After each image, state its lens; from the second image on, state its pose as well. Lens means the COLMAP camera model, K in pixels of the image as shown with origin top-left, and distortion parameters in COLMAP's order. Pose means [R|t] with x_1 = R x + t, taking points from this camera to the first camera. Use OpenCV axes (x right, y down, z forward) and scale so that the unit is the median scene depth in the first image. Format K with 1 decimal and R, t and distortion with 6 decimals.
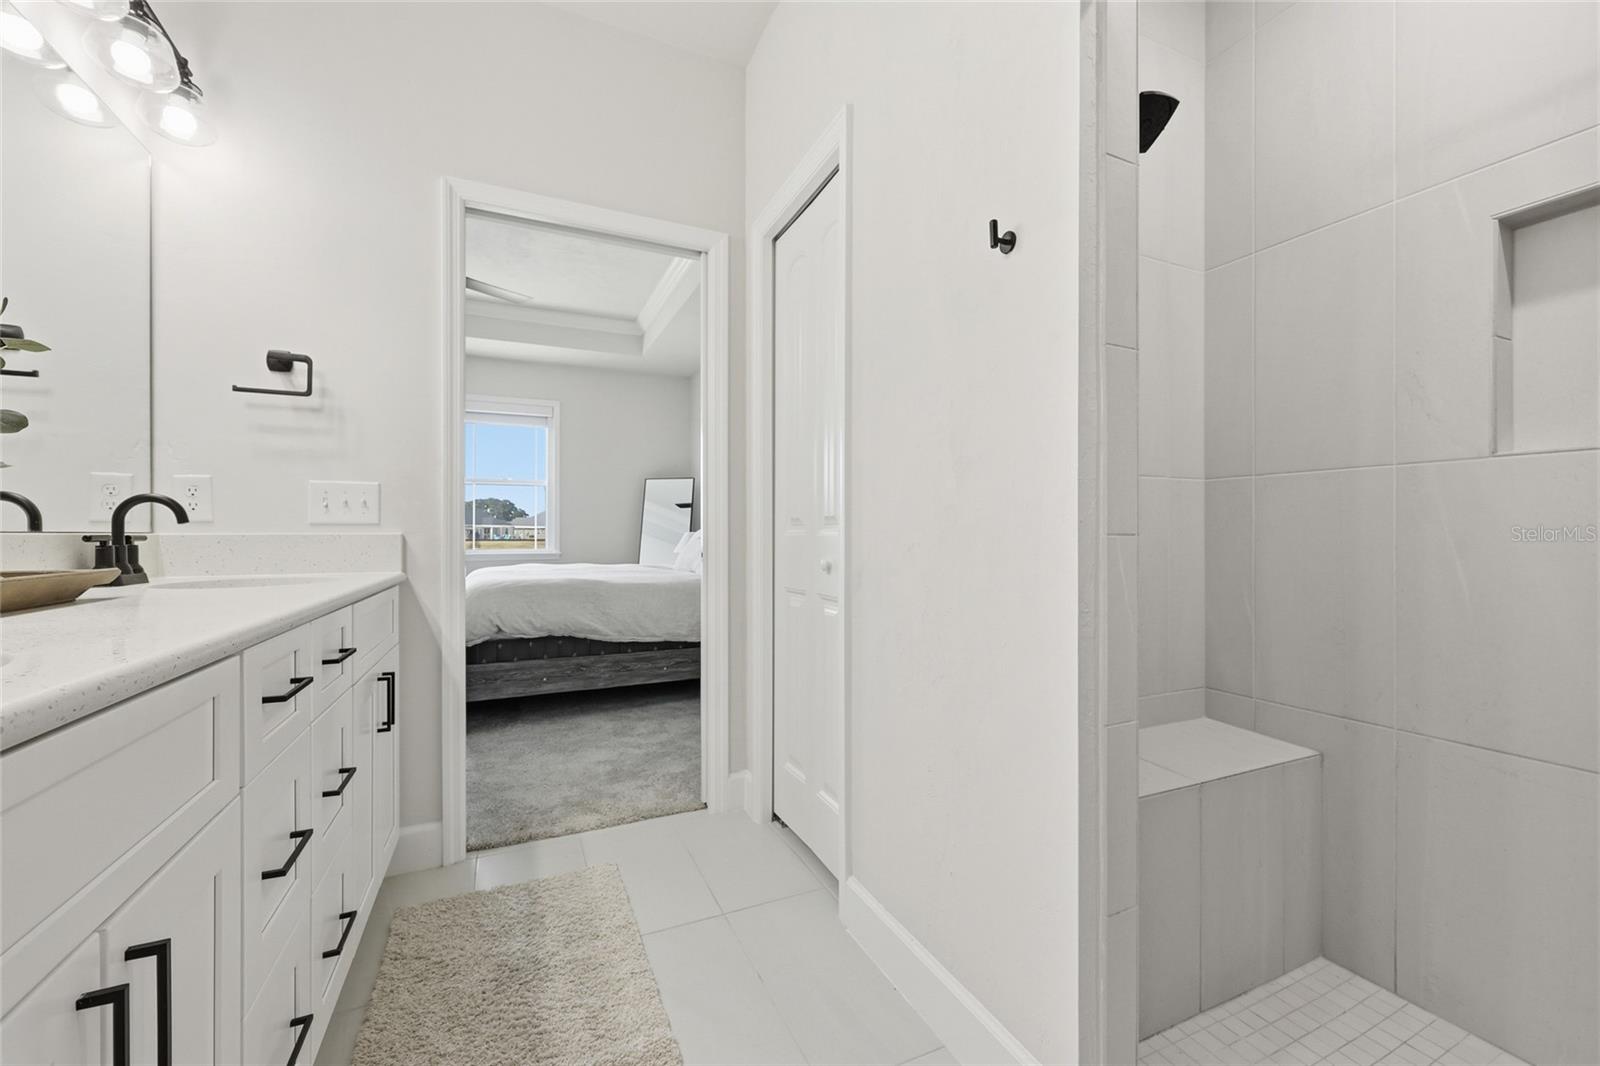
lens RADIAL K [[650.1, 0, 795.7], [0, 650.1, 528.9], [0, 0, 1]] dist [-0.000617, -0.000051]
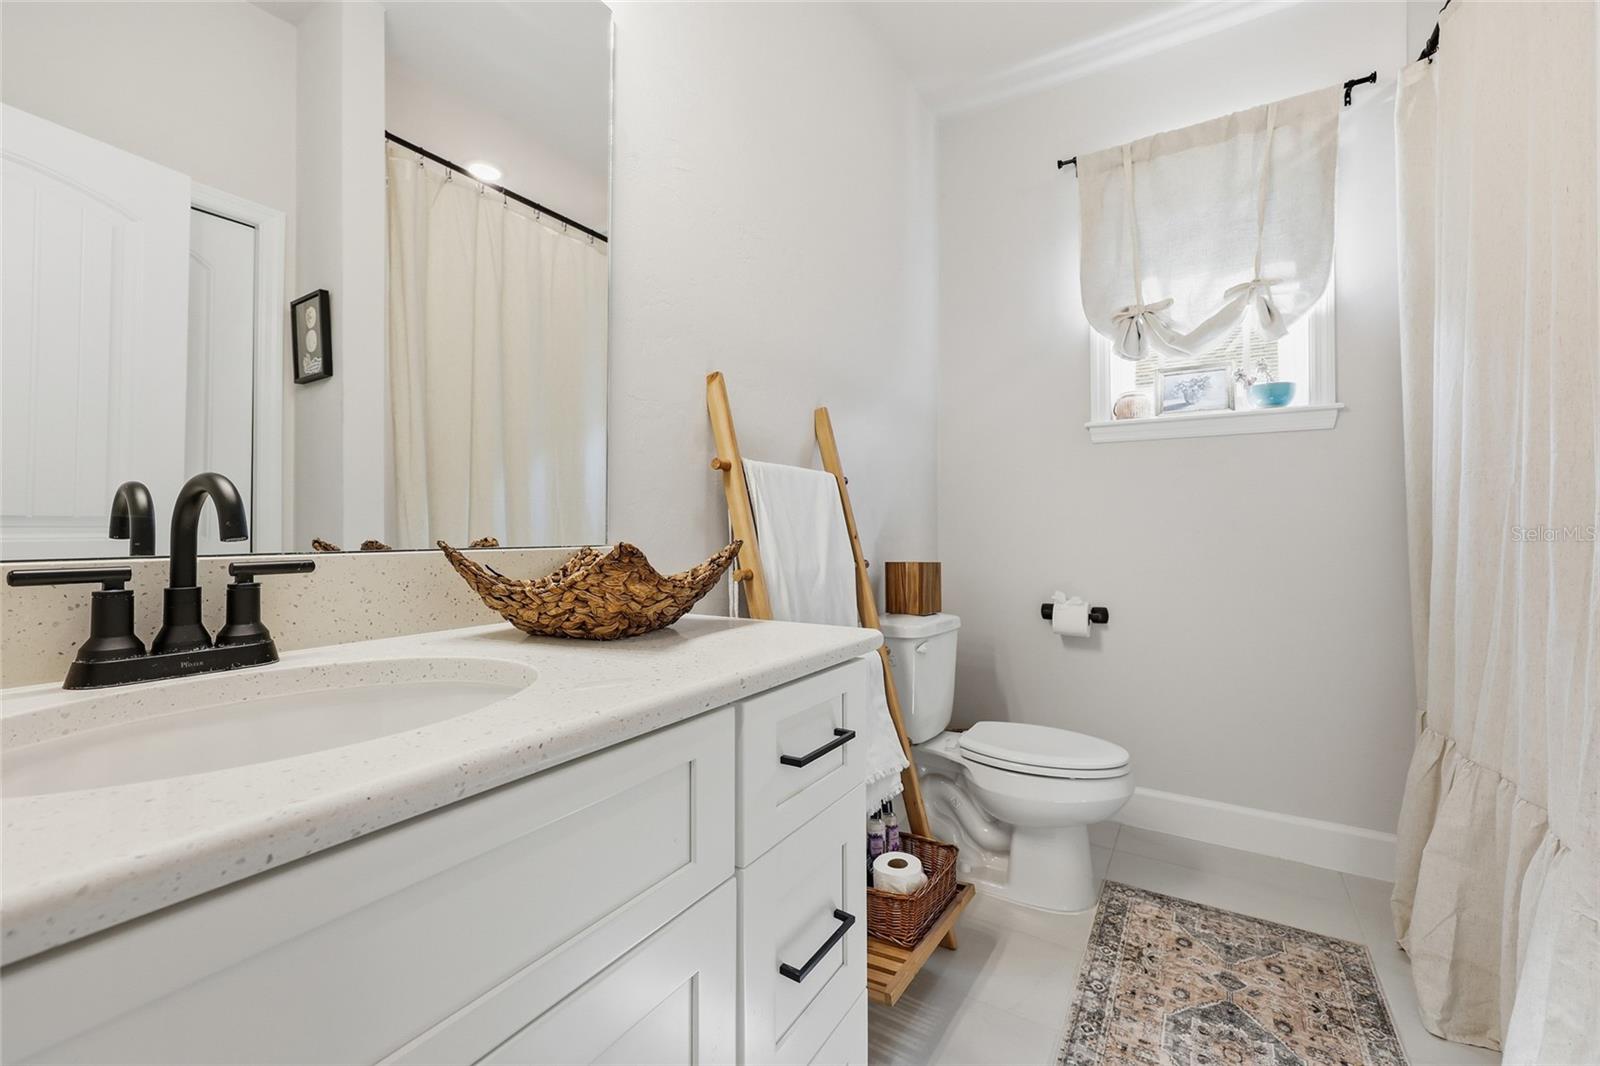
lens RADIAL K [[650.1, 0, 795.7], [0, 650.1, 528.9], [0, 0, 1]] dist [-0.000617, -0.000051]
pose [[0.621458, 0.015288, -0.783298, -0.367082], [-0.011424, 0.999880, 0.010451, -0.026927], [0.783364, 0.002454, 0.621558, 1.005891]]
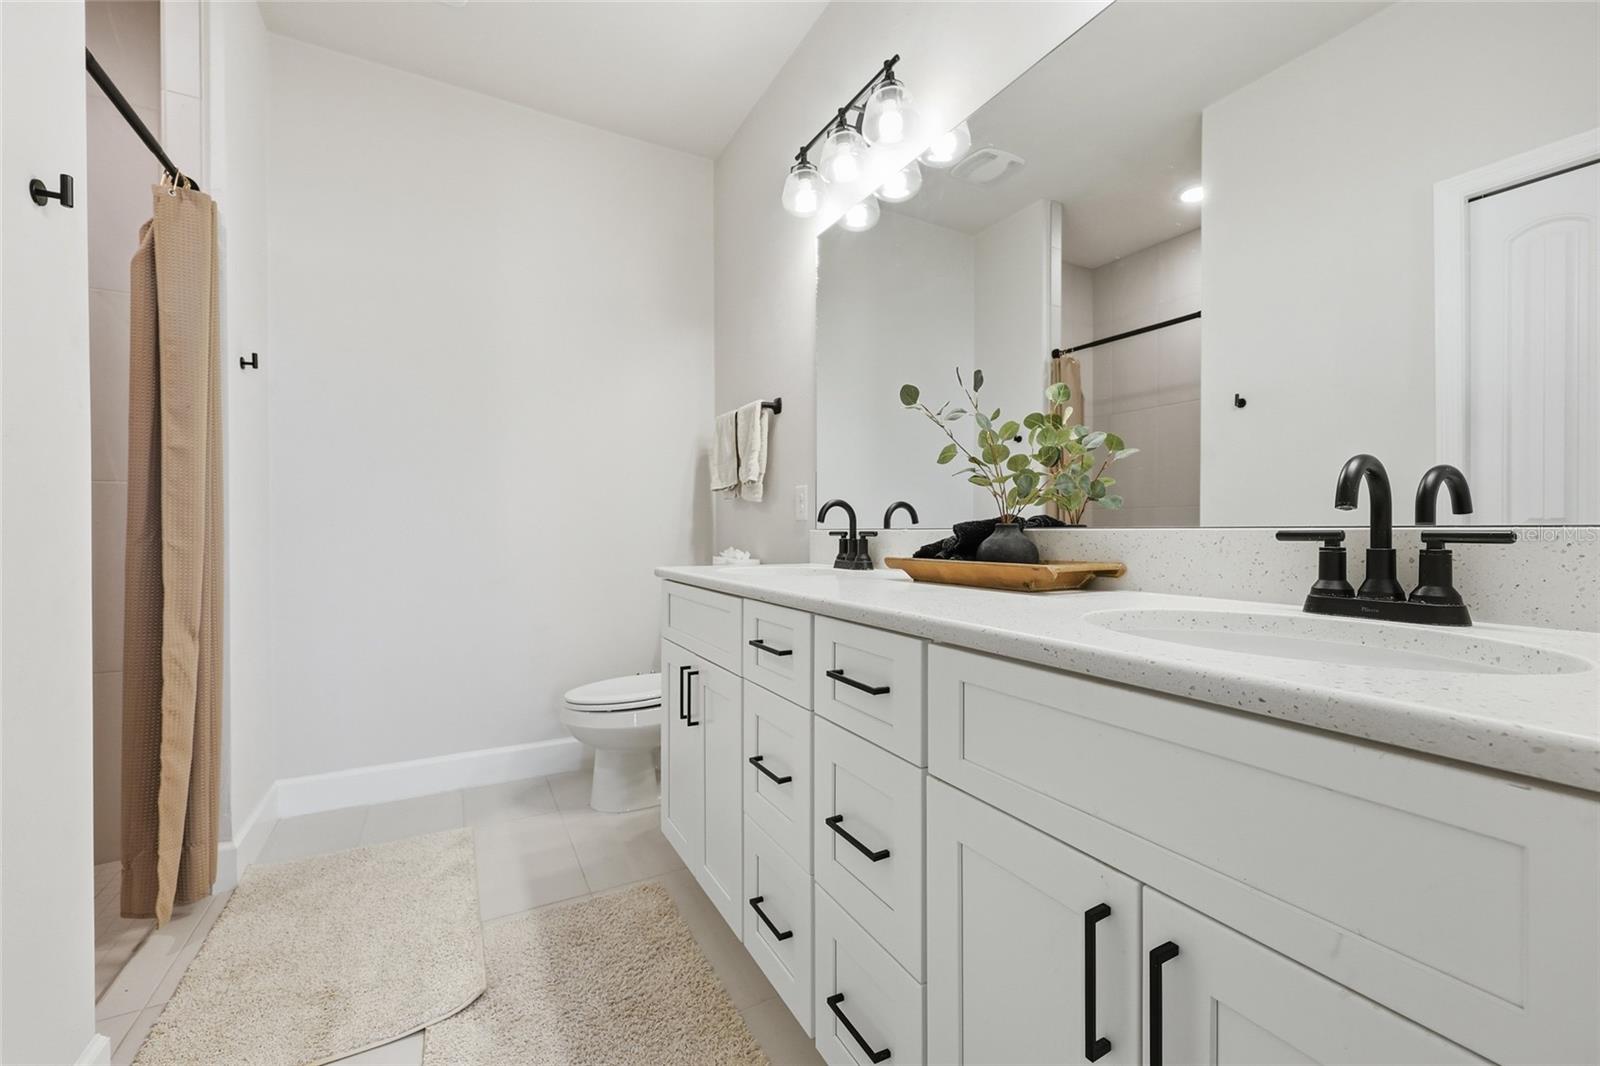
lens RADIAL K [[650.1, 0, 795.7], [0, 650.1, 528.9], [0, 0, 1]] dist [-0.000617, -0.000051]
pose [[-0.988578, 0.016539, -0.149800, -0.397438], [0.016060, 0.999861, 0.004407, -0.004323], [0.149852, 0.001951, -0.988707, 1.440162]]
